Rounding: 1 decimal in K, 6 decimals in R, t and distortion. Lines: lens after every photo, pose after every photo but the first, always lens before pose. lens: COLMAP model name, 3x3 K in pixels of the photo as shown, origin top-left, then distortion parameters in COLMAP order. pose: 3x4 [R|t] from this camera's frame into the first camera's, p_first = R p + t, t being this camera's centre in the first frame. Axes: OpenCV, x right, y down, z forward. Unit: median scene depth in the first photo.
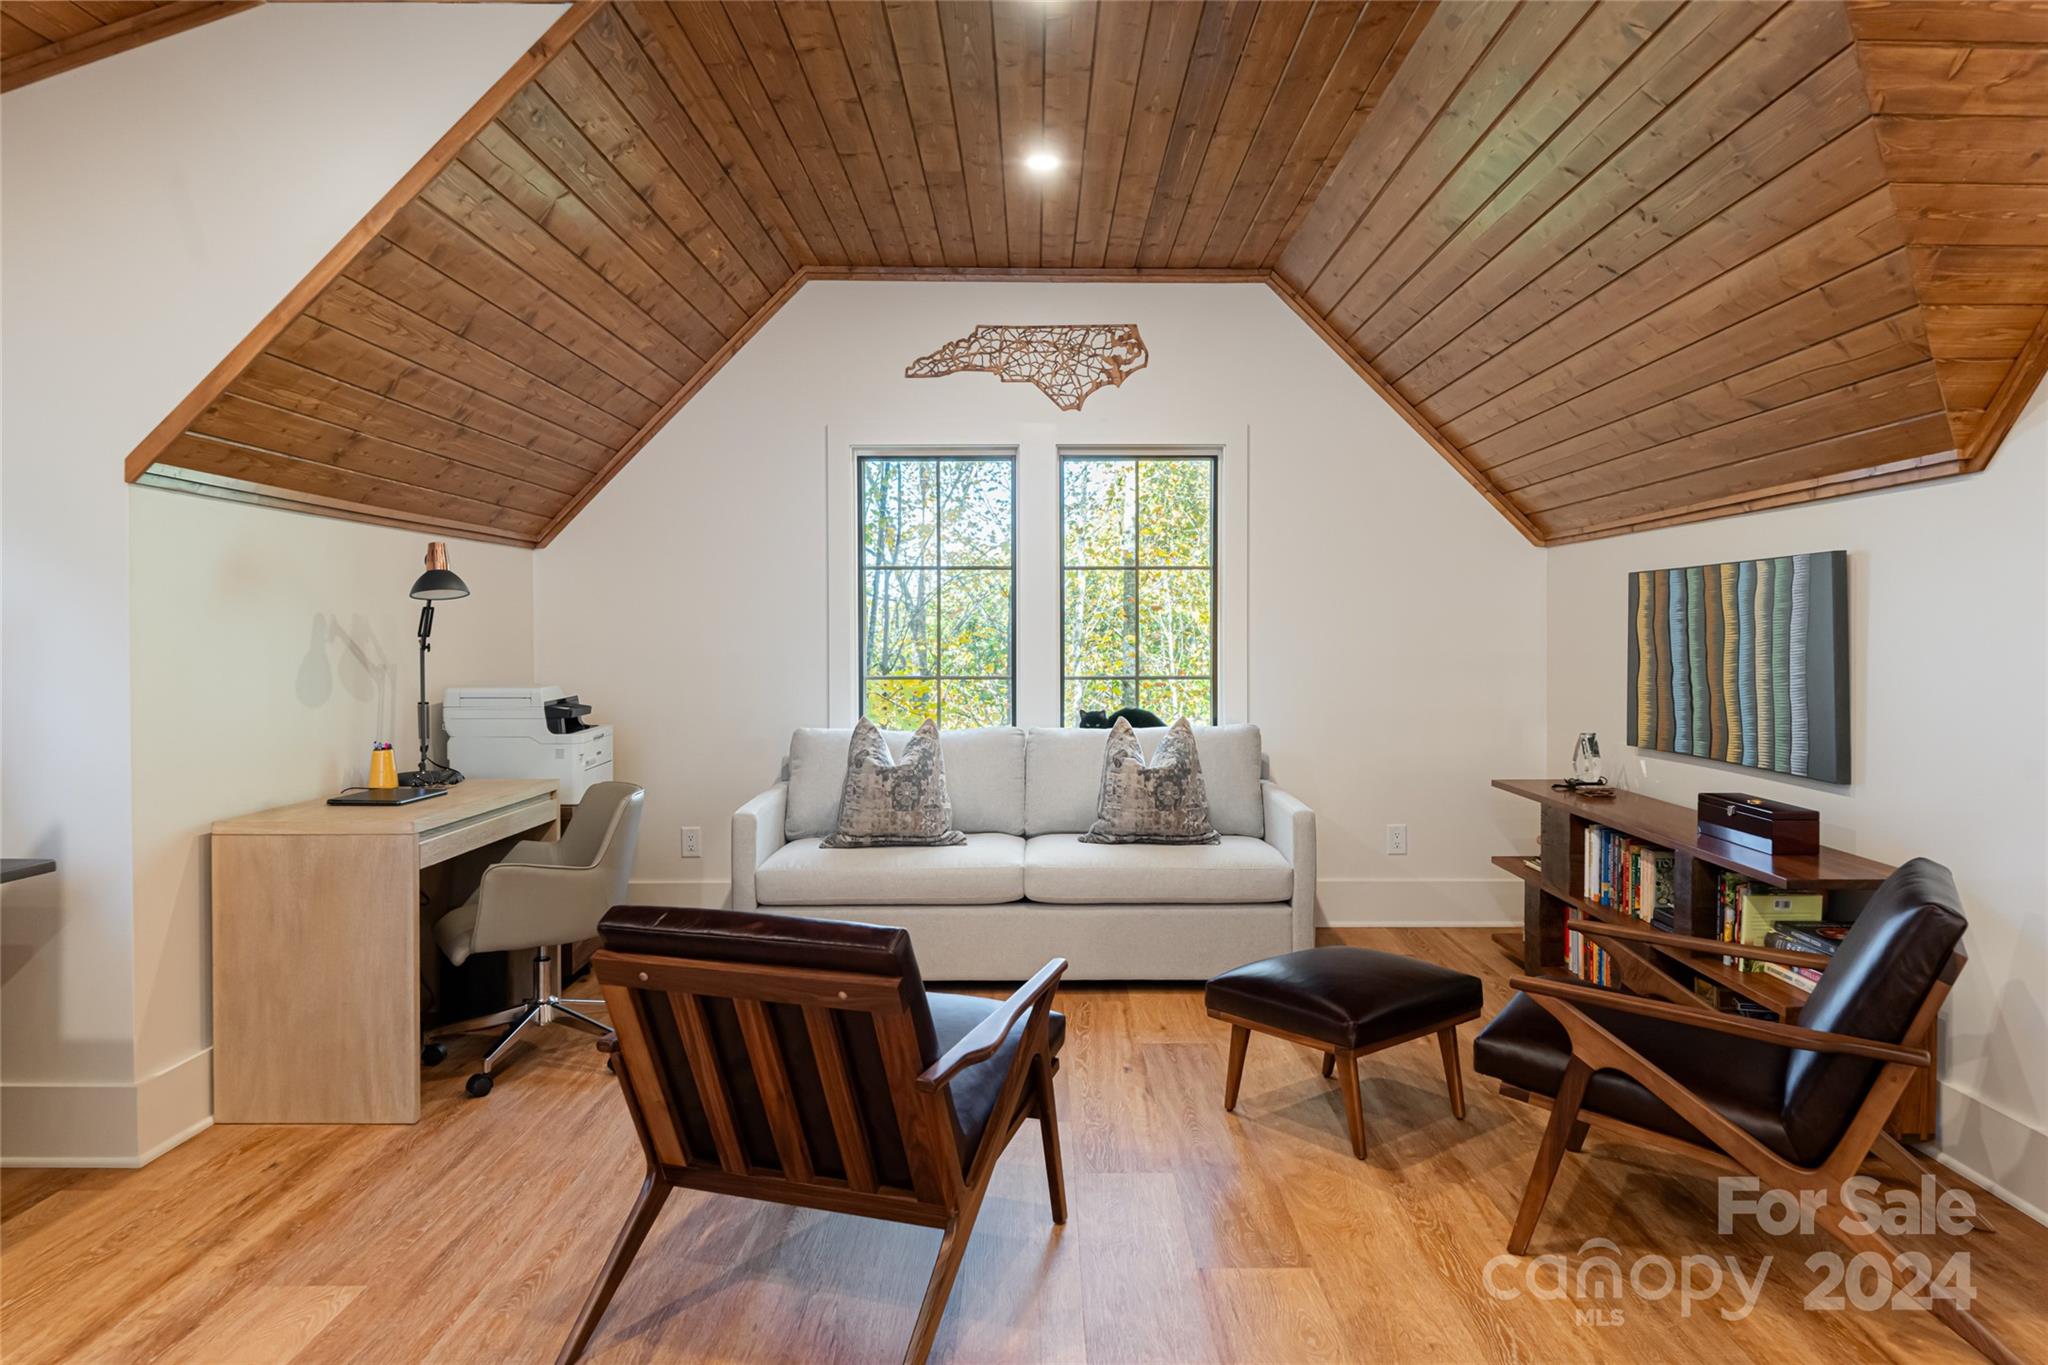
lens RADIAL K [[1298.4, 0, 1026.2], [0, 1298.4, 677.6], [0, 0, 1]] dist [0.001668, 0.000616]
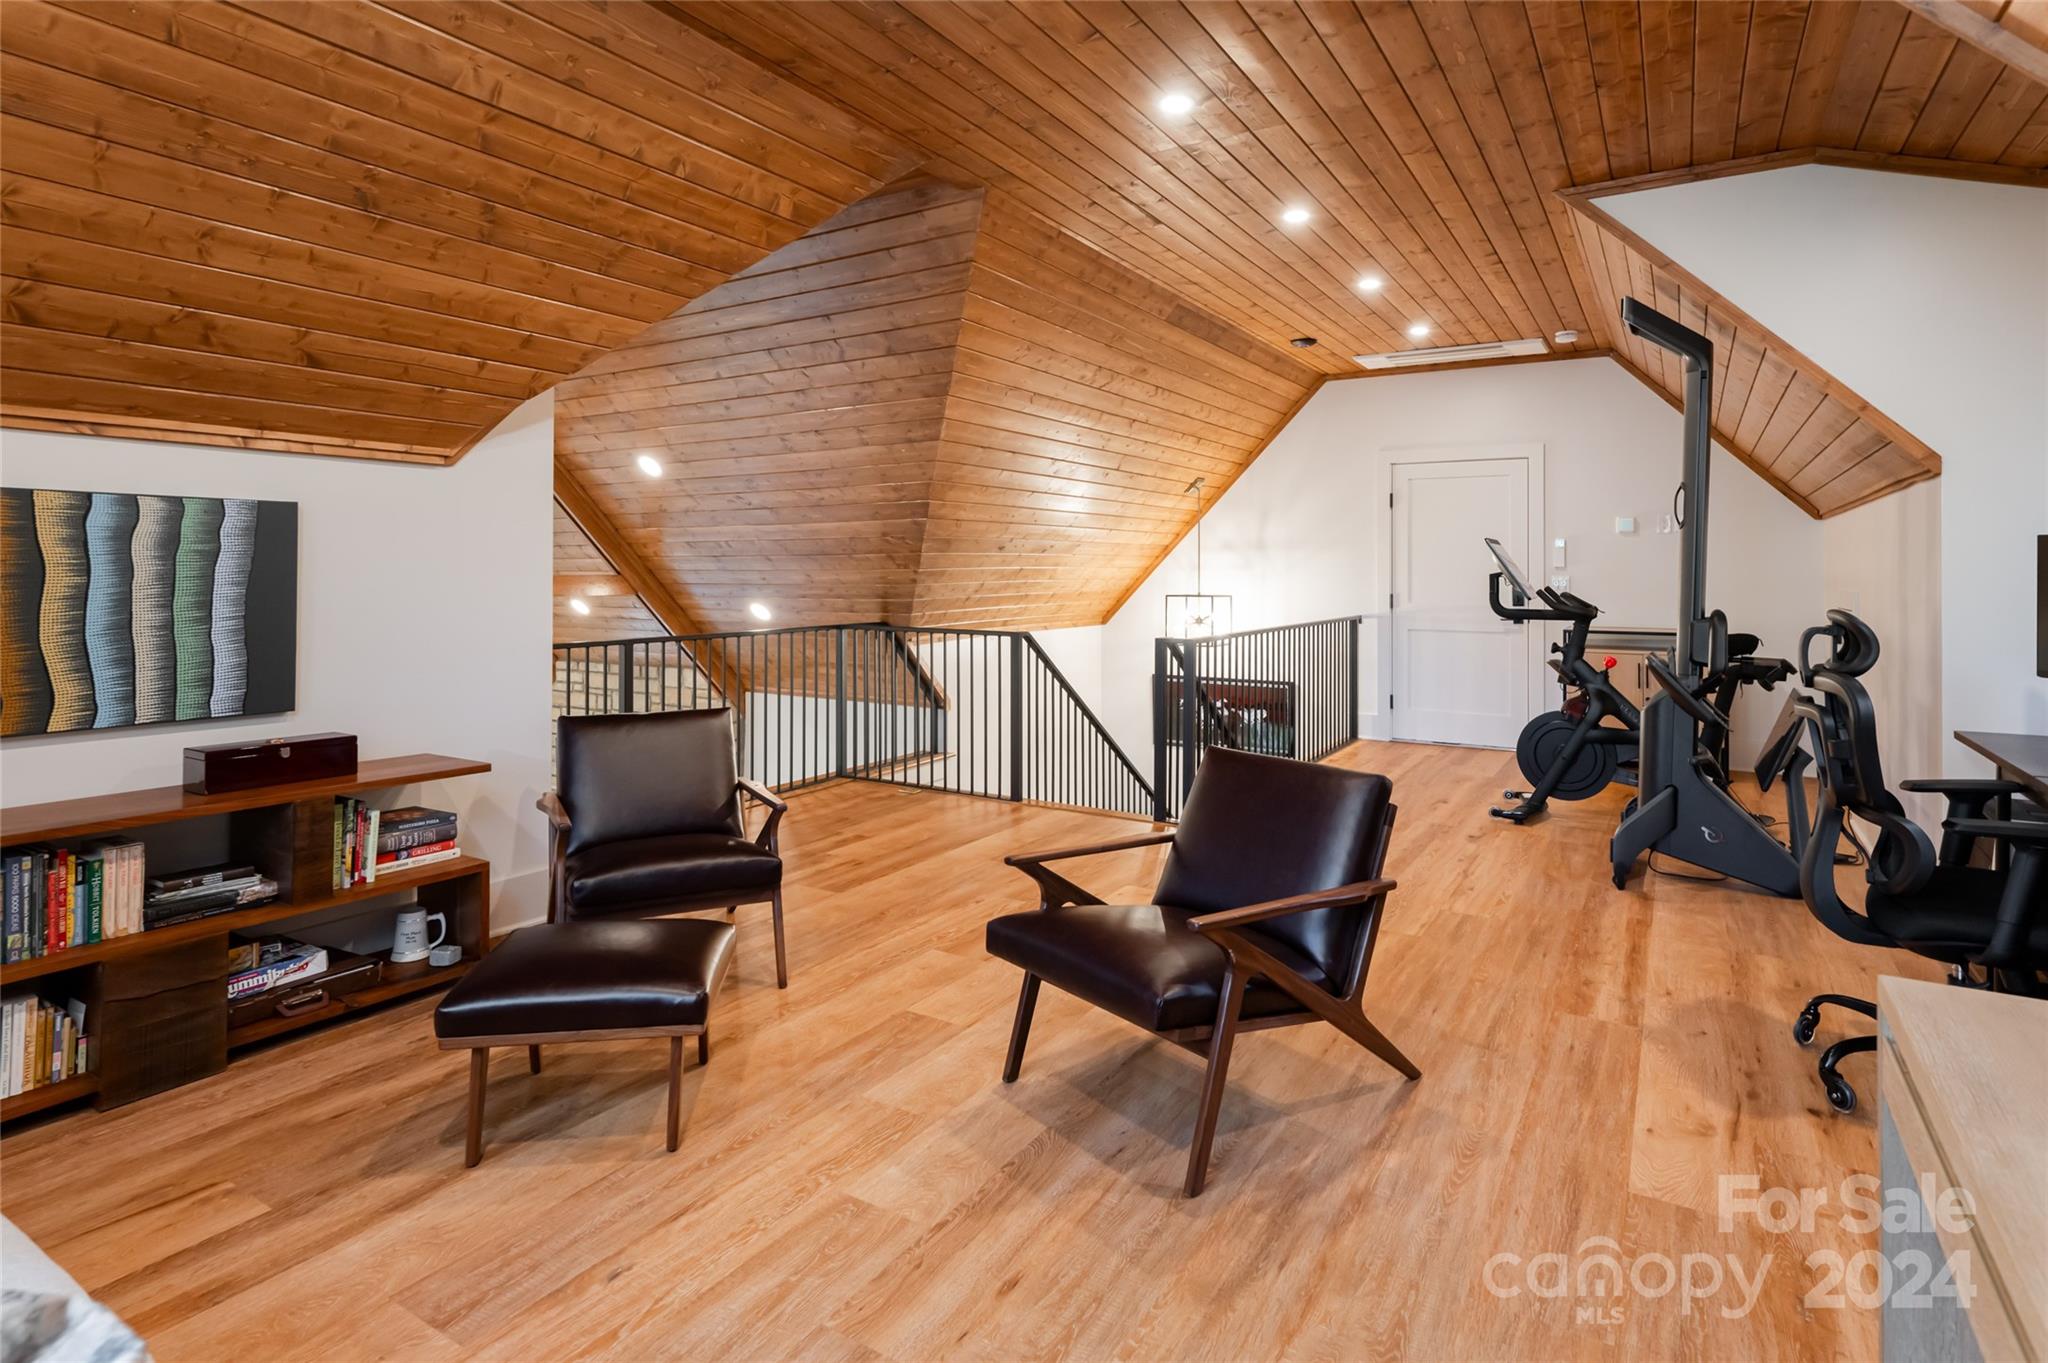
lens RADIAL K [[1020.6, 0, 1051.2], [0, 1020.6, 572.7], [0, 0, 1]] dist [-0.001298, 0.000107]
pose [[-0.857581, -0.002015, 0.514345, -0.357657], [0.014008, 0.999530, 0.027273, -0.047754], [-0.514158, 0.030594, -0.857150, 1.314372]]
